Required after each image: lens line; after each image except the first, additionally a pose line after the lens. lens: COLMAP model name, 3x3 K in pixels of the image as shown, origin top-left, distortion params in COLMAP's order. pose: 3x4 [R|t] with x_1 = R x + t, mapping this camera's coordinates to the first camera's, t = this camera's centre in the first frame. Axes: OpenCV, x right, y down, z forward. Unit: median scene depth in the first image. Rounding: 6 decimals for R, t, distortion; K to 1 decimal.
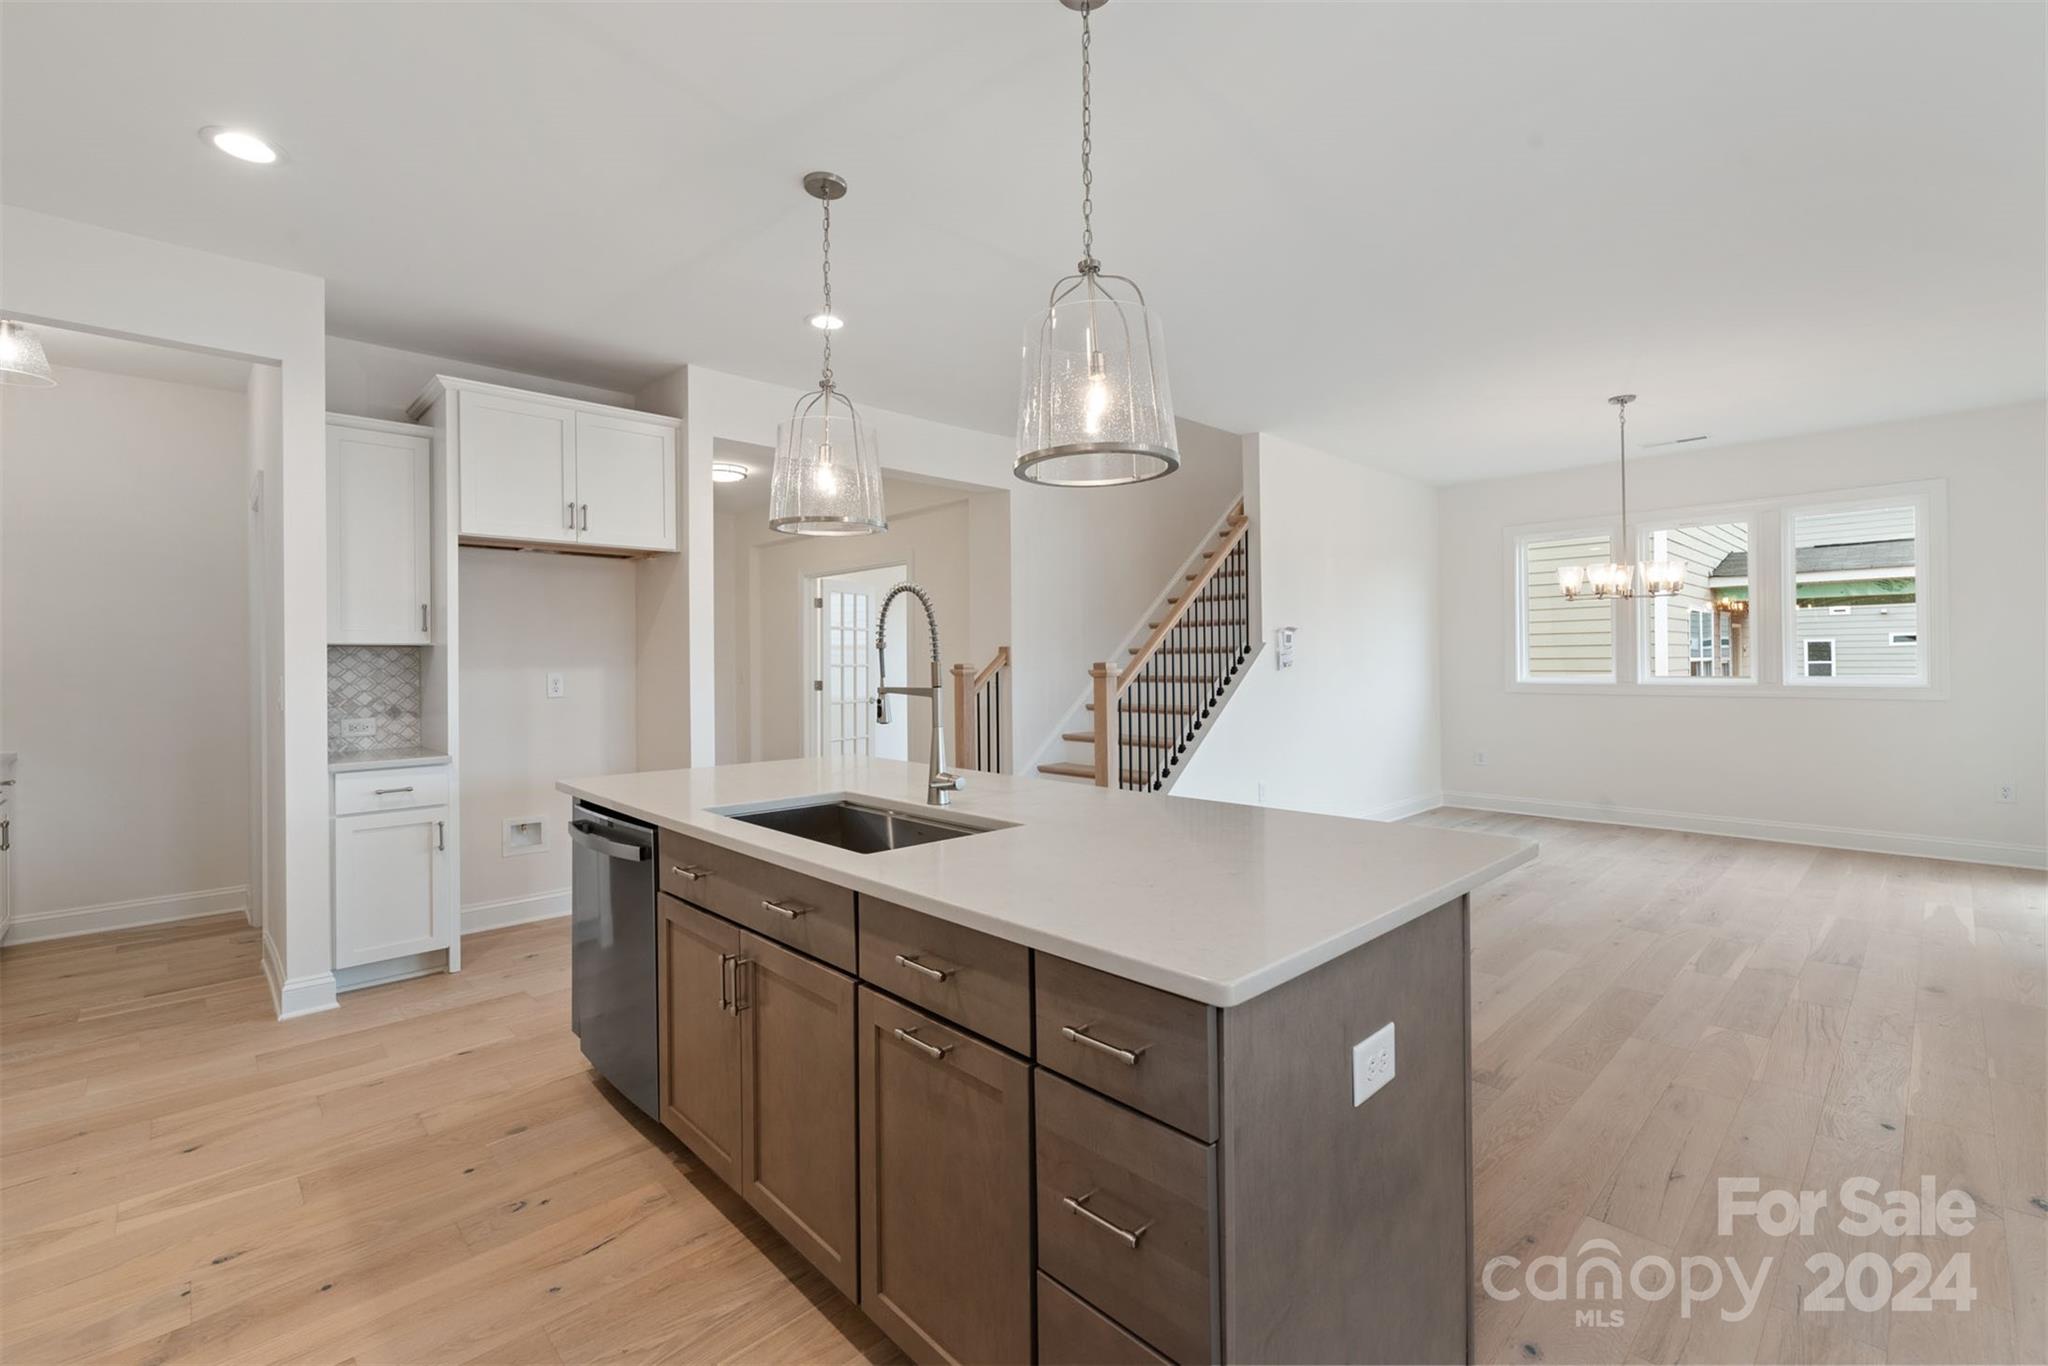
lens RADIAL K [[876.5, 0, 1019.7], [0, 876.5, 660.9], [0, 0, 1]] dist [0.001010, -0.001719]
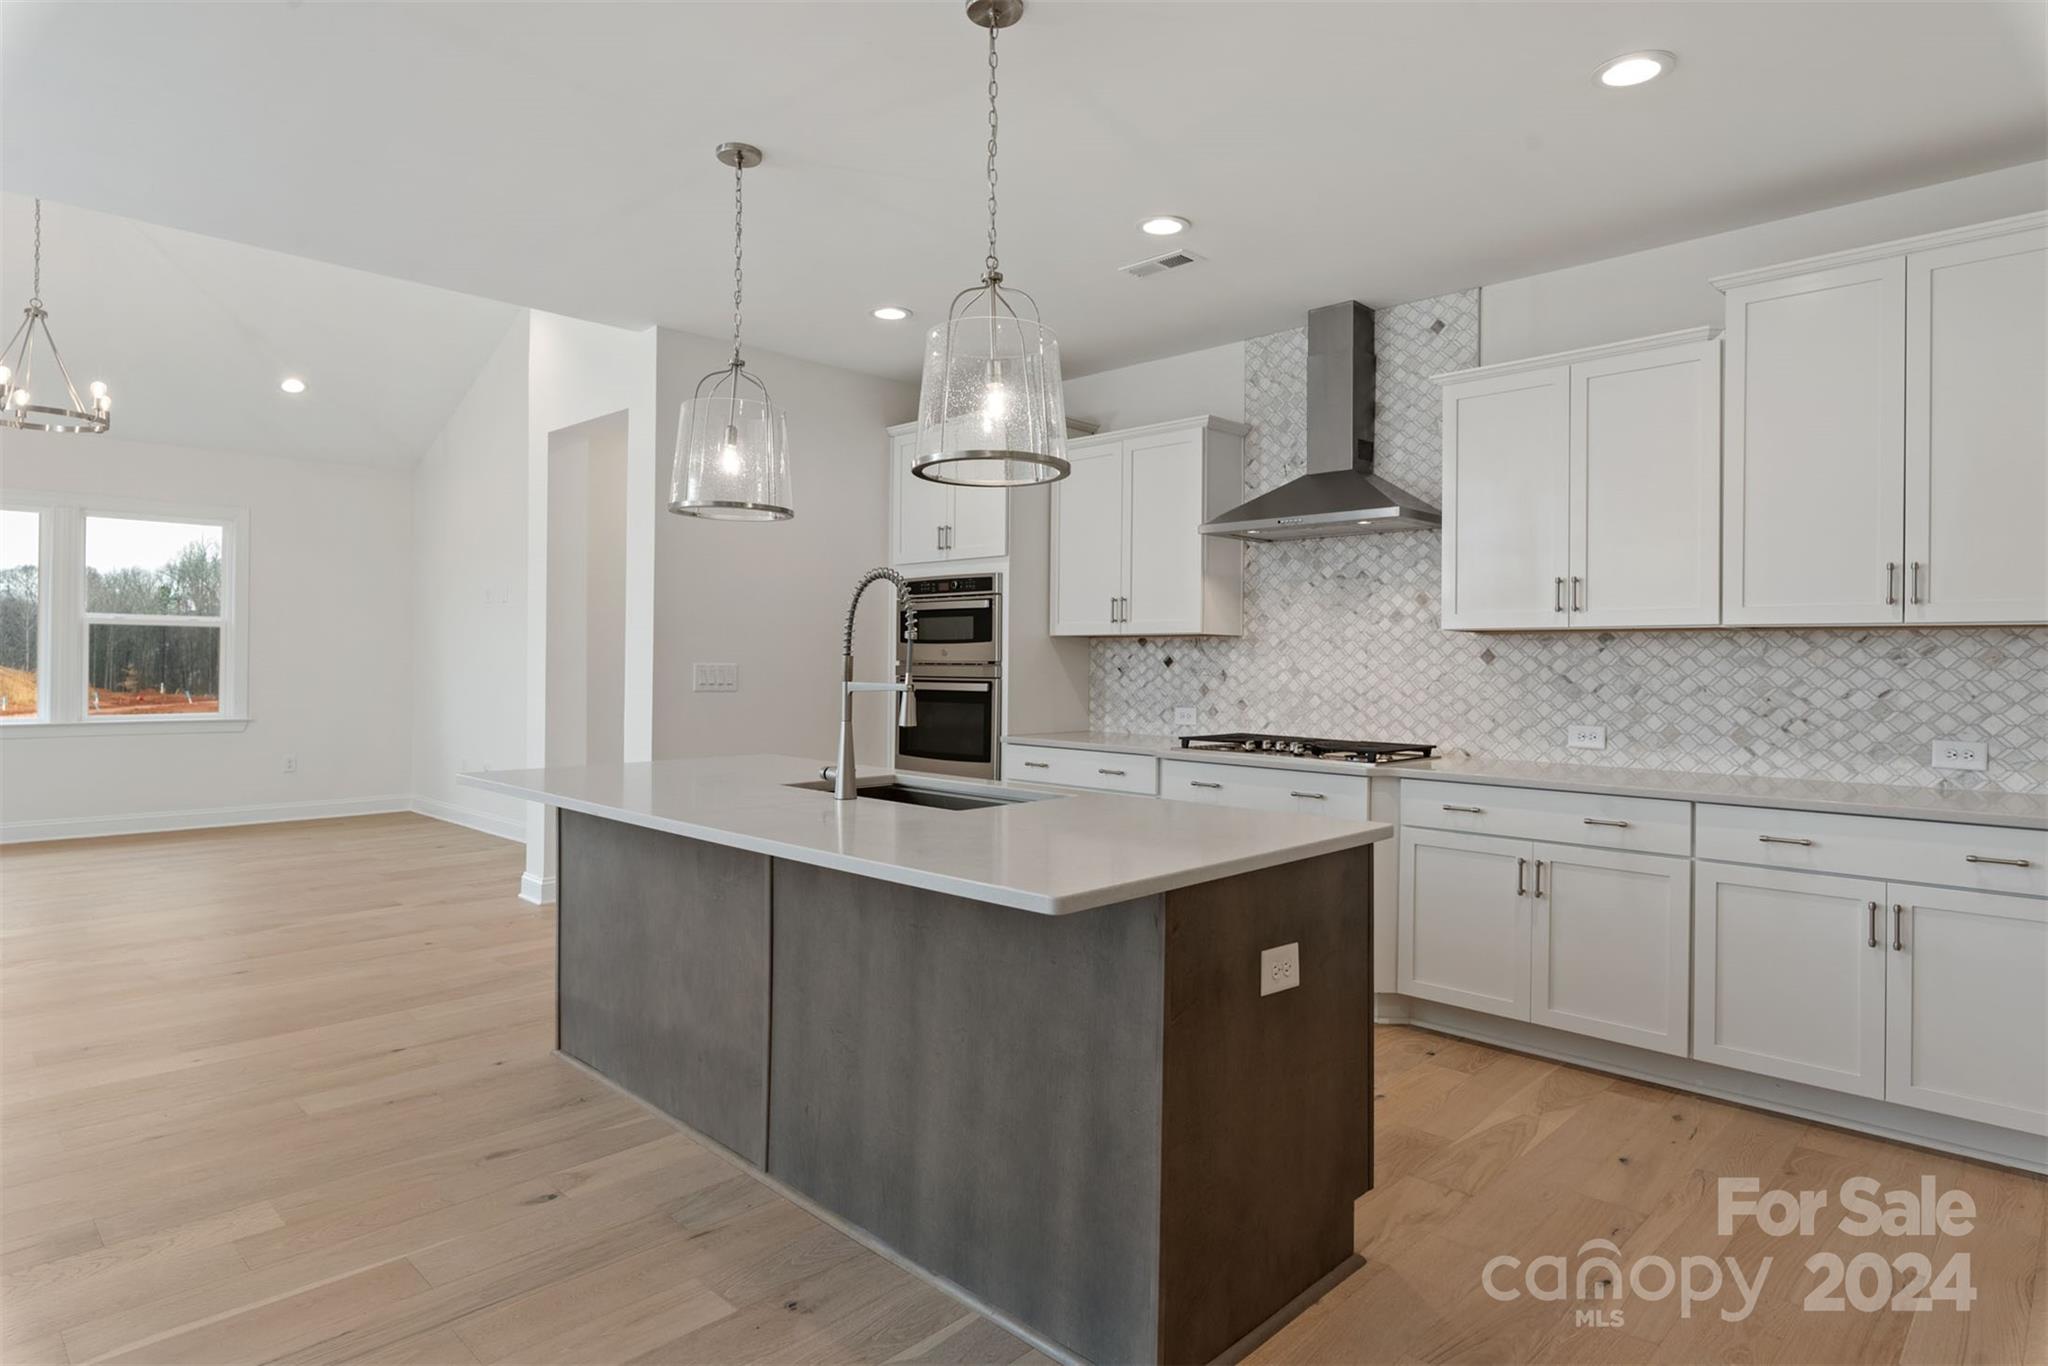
lens RADIAL K [[1140.3, 0, 1024.9], [0, 1140.3, 662.7], [0, 0, 1]] dist [0.001838, -0.005400]
pose [[-0.999322, 0.000976, -0.036802, -0.138189], [0.000926, 0.999999, 0.001373, 0.004358], [0.036803, 0.001338, -0.999322, 1.275012]]
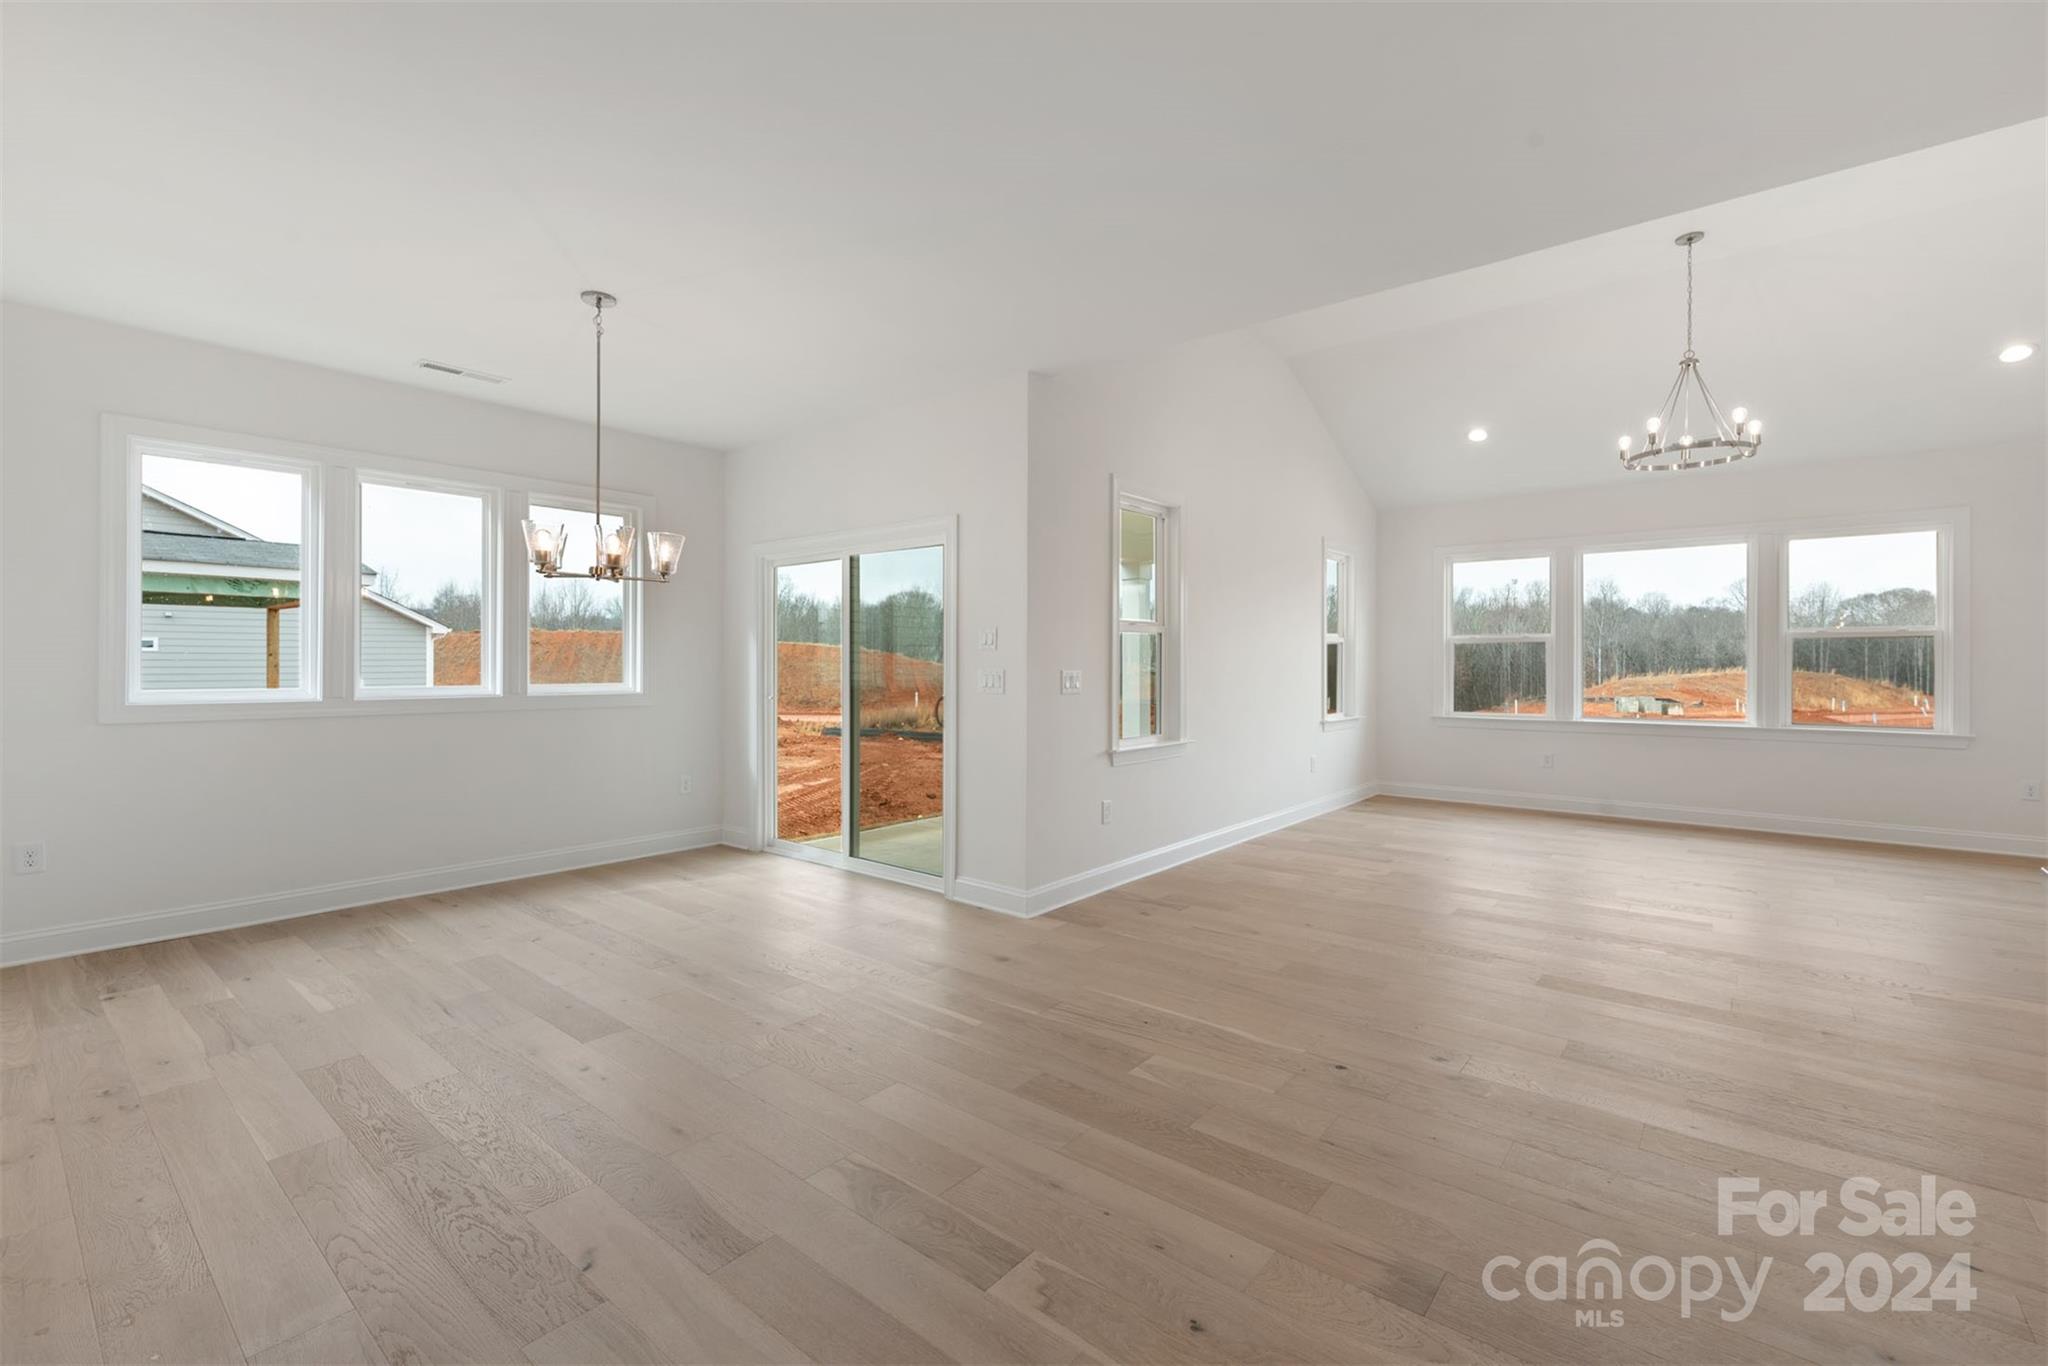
lens RADIAL K [[876.5, 0, 1022.4], [0, 876.5, 661.6], [0, 0, 1]] dist [0.001010, -0.001719]
pose [[-0.117578, 0.009737, 0.993016, -0.068510], [-0.002983, 0.999944, -0.010158, 0.002639], [-0.993059, -0.004157, -0.117543, 0.894756]]
